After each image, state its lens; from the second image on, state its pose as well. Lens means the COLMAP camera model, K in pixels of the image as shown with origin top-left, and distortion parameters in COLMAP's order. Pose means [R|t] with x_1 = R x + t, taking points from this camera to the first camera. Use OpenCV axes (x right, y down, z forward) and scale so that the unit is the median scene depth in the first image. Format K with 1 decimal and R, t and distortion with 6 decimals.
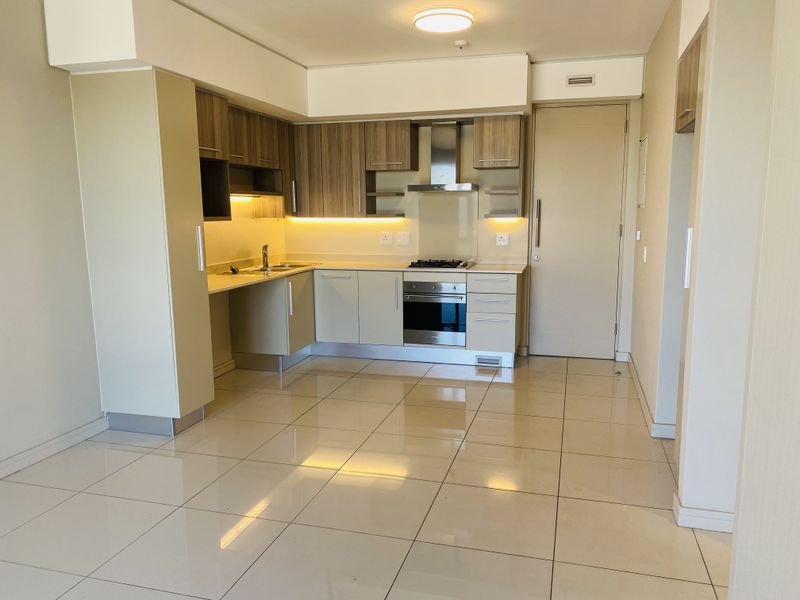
lens RADIAL K [[609.8, 0, 402.2], [0, 609.8, 302.5], [0, 0, 1]] dist [0.043801, -0.045543]
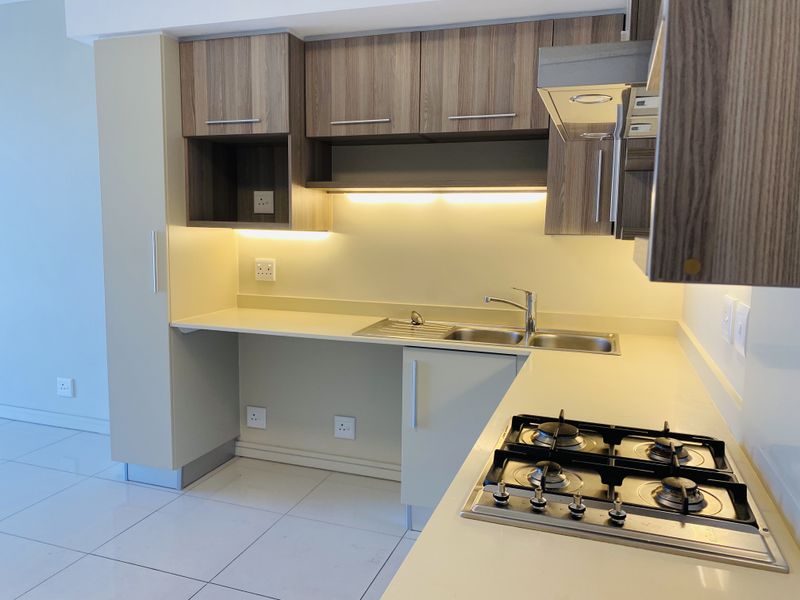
lens RADIAL K [[609.8, 0, 399.9], [0, 609.8, 296.2], [0, 0, 1]] dist [0.043801, -0.045543]
pose [[-0.058112, 0.122584, -0.990755, 0.280965], [-0.169107, 0.976882, 0.130786, -0.138517], [0.983883, 0.175144, -0.036039, 0.946617]]
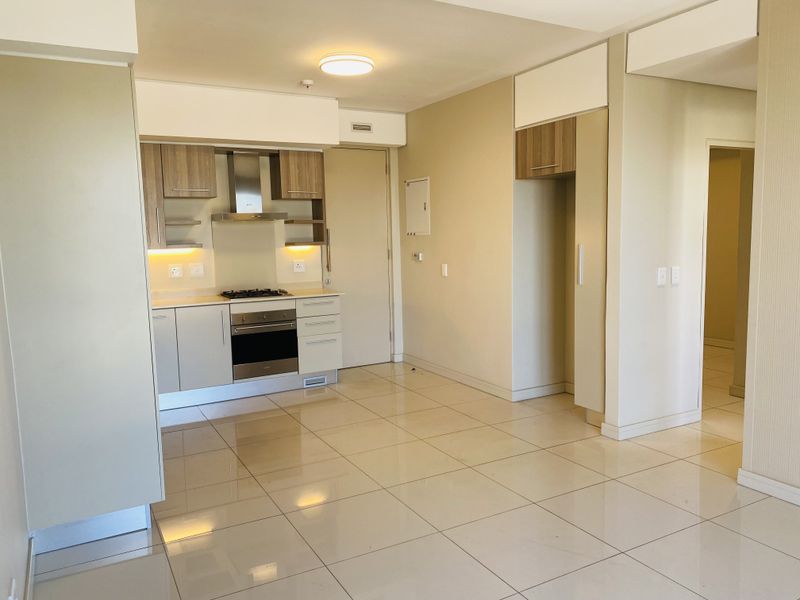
lens RADIAL K [[609.8, 0, 399.5], [0, 609.8, 302.0], [0, 0, 1]] dist [0.043801, -0.045543]
pose [[0.722223, -0.085690, 0.686331, -0.456173], [0.122475, 0.992459, -0.004968, -0.016234], [-0.680730, 0.087647, 0.727272, 0.124753]]
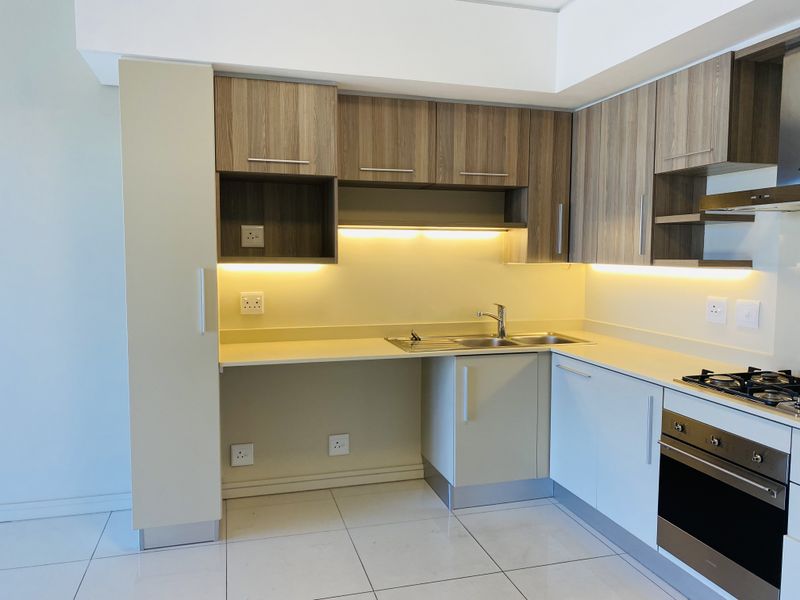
lens RADIAL K [[609.8, 0, 400.4], [0, 609.8, 295.5], [0, 0, 1]] dist [0.043801, -0.045543]
pose [[0.531338, 0.073274, -0.843985, 0.274290], [-0.140934, 0.990015, -0.002774, -0.088212], [0.835355, 0.120420, 0.536359, 0.580301]]
